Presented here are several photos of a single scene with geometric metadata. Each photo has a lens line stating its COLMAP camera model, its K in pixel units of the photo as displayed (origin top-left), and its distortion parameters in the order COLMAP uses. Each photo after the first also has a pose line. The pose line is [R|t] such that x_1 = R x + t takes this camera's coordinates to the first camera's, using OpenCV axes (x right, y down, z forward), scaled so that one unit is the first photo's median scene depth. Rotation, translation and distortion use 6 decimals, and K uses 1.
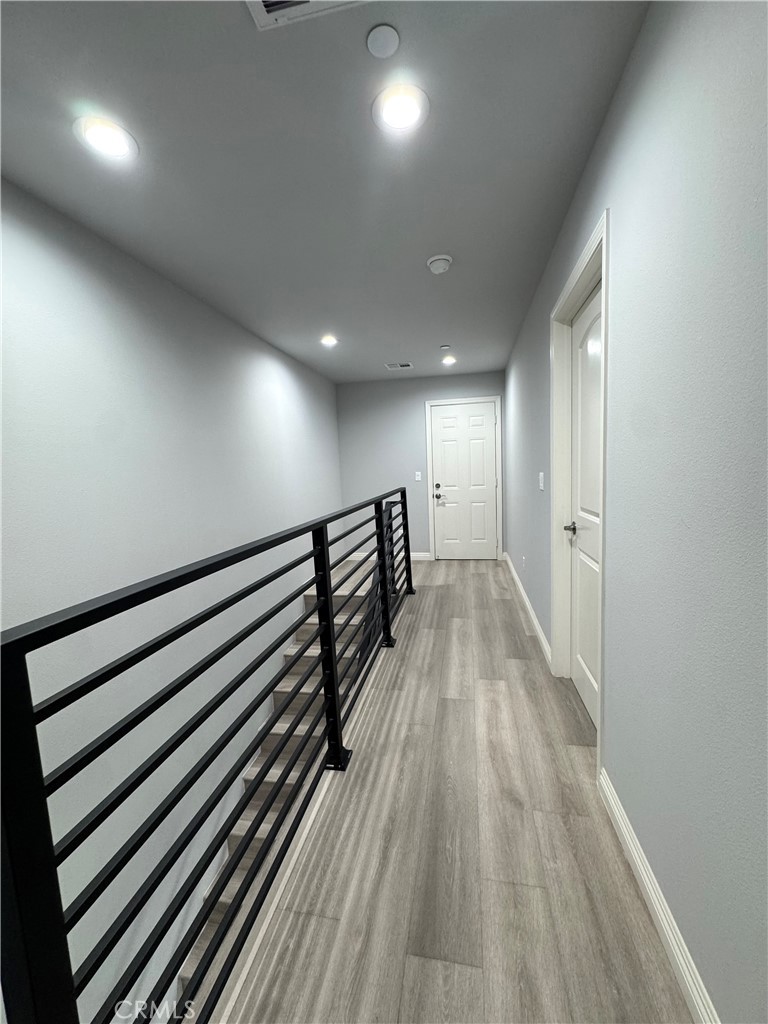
lens RADIAL K [[410.4, 0, 381.1], [0, 410.4, 512.4], [0, 0, 1]] dist [-0.001642, 0.000249]
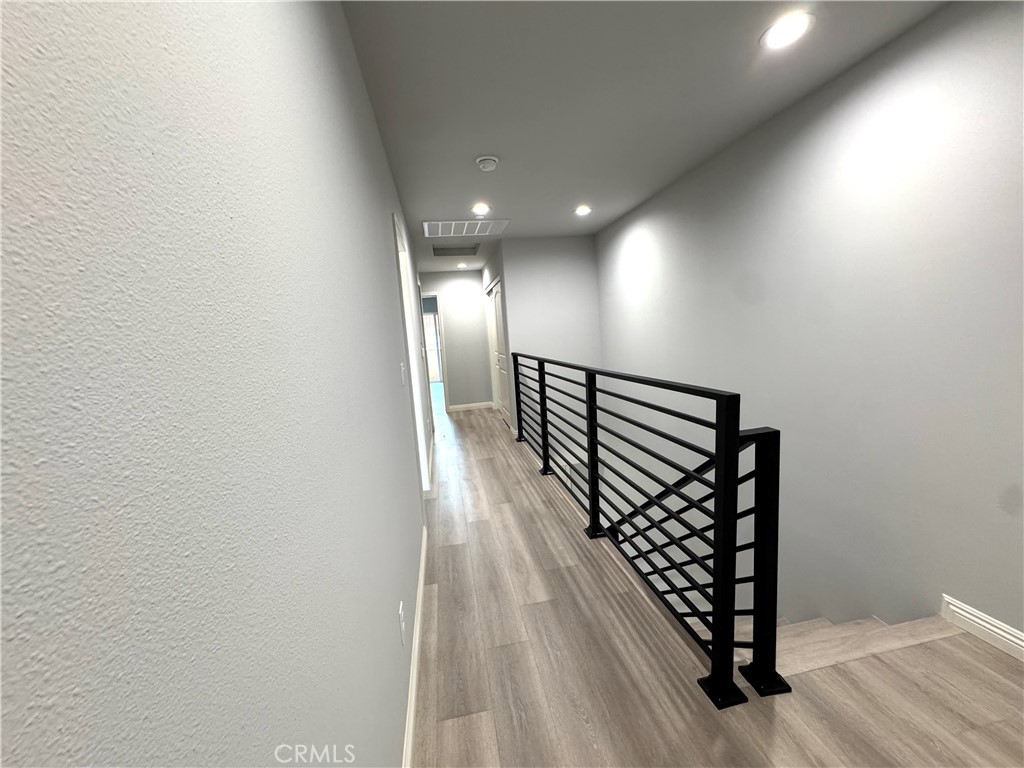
lens RADIAL K [[410.4, 0, 510.1], [0, 410.4, 387.5], [0, 0, 1]] dist [-0.001642, 0.000249]
pose [[-0.924282, 0.157172, -0.347851, 0.491247], [0.068669, 0.964892, 0.253512, -0.242123], [0.375484, 0.210430, -0.902625, 1.849147]]
